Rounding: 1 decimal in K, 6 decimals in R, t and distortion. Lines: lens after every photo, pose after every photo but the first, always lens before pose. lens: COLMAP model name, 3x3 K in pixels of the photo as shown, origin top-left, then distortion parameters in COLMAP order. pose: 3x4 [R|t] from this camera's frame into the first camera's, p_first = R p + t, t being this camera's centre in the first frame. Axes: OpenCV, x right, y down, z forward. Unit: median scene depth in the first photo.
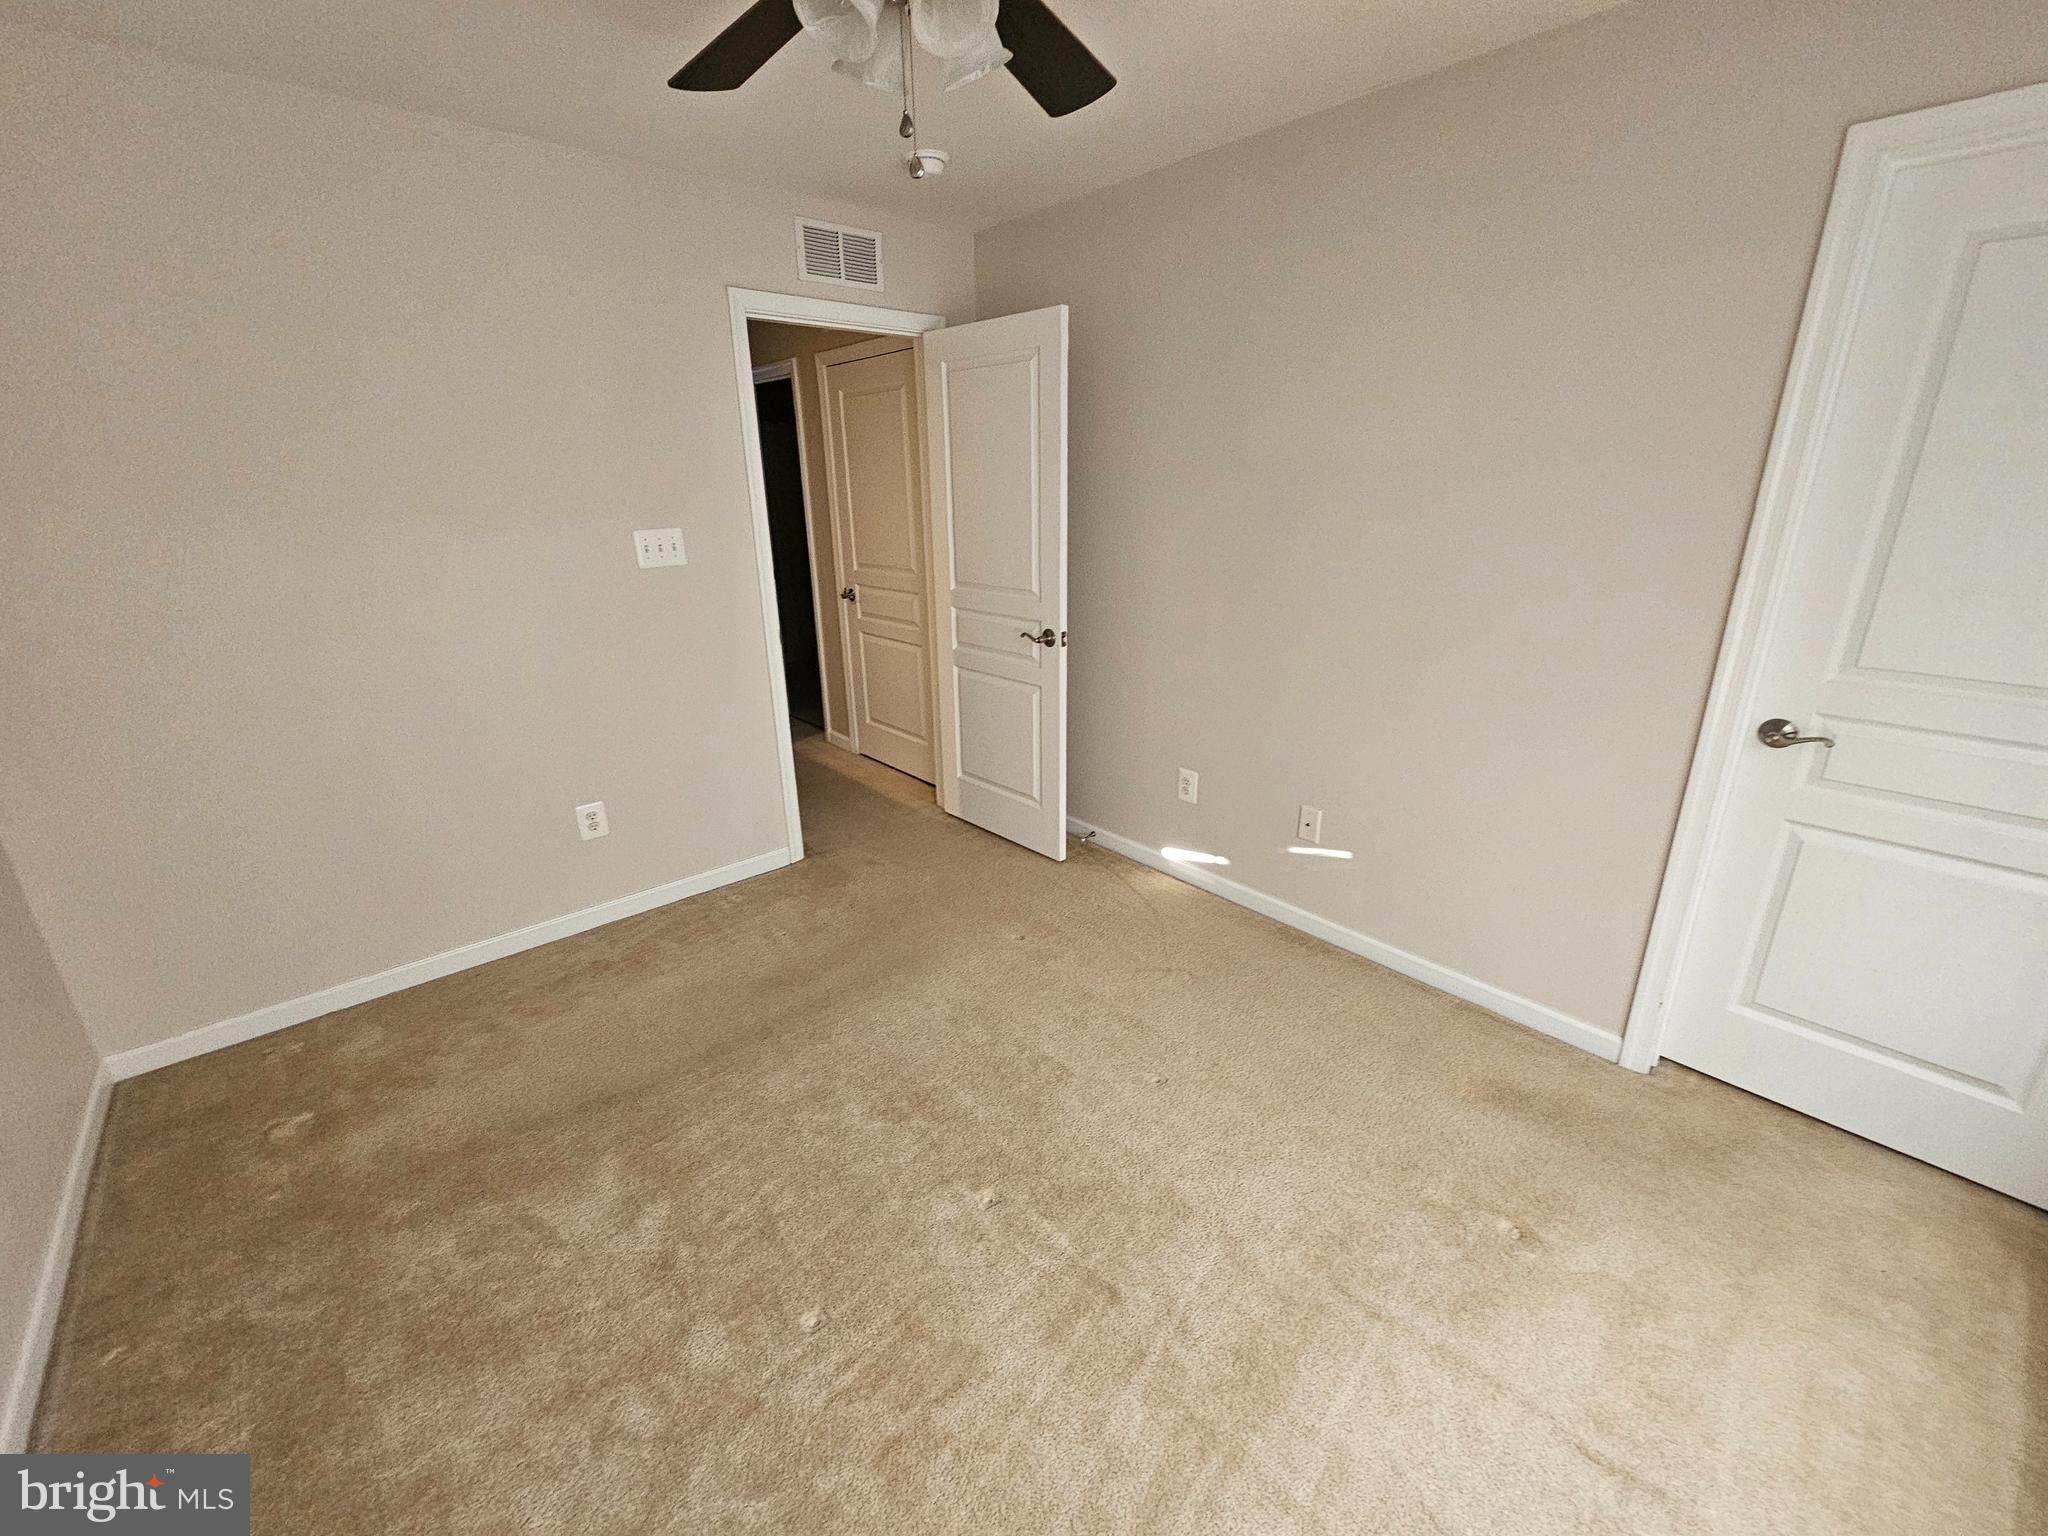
lens RADIAL K [[840.2, 0, 1043.7], [0, 840.2, 760.9], [0, 0, 1]] dist [-0.001498, -0.000066]
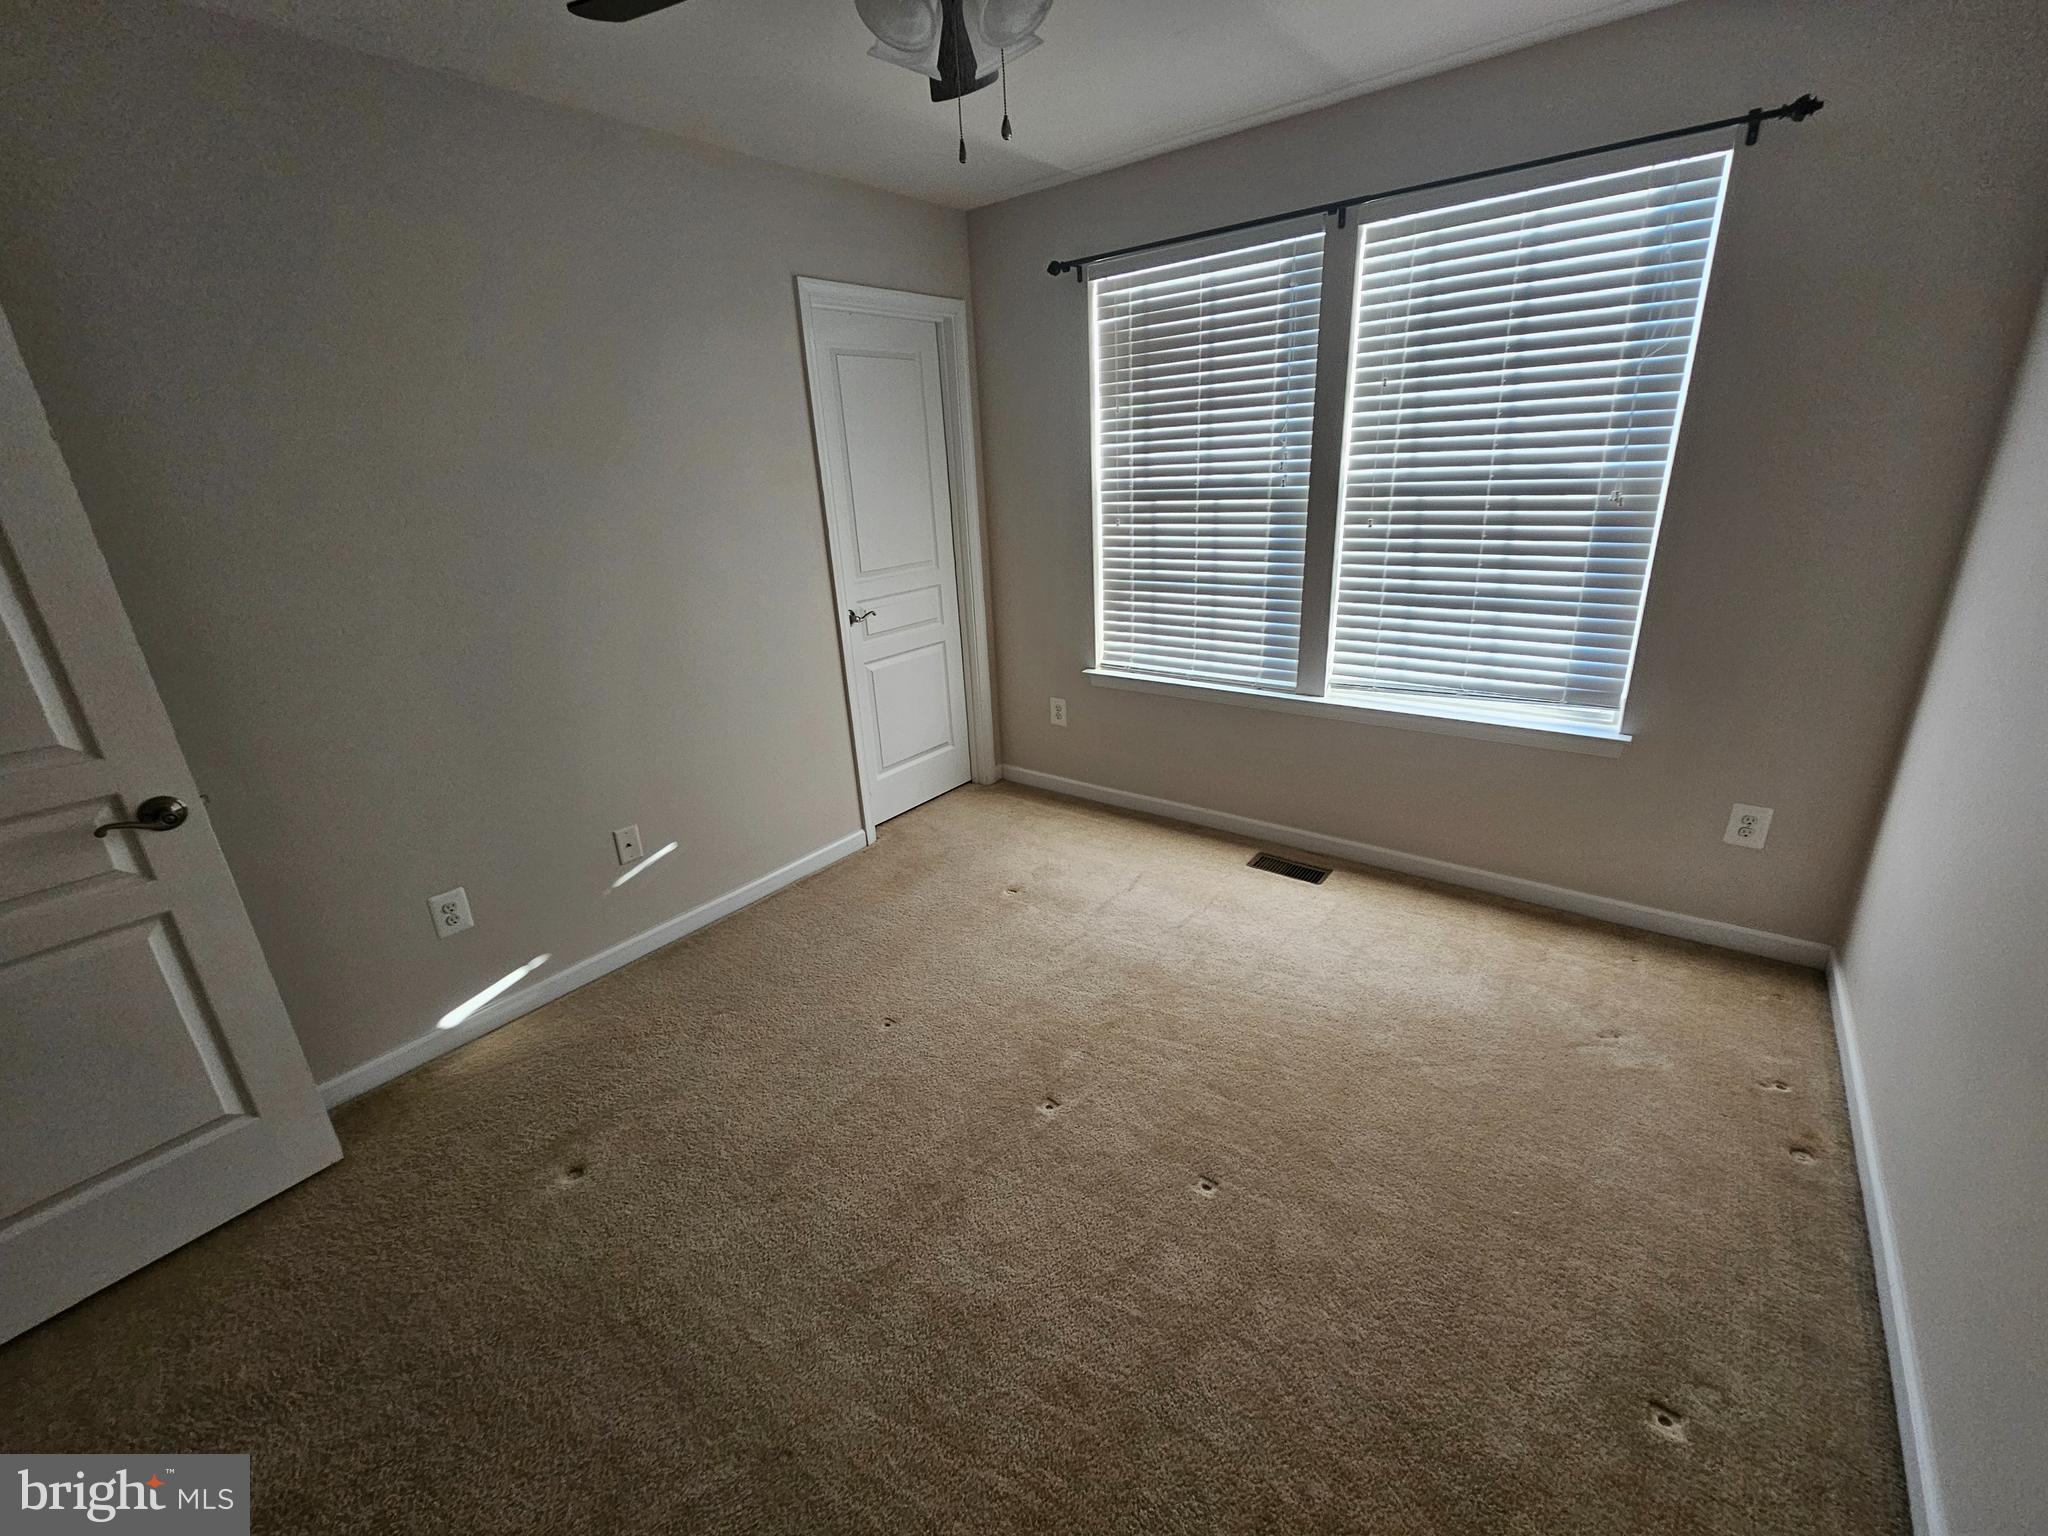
lens RADIAL K [[868.5, 0, 1013.6], [0, 868.5, 772.3], [0, 0, 1]] dist [0.003497, -0.000144]
pose [[-0.184607, -0.317366, 0.930161, -0.629708], [0.359001, 0.859252, 0.364422, -0.189406], [-0.914898, 0.401203, -0.044689, 0.574328]]
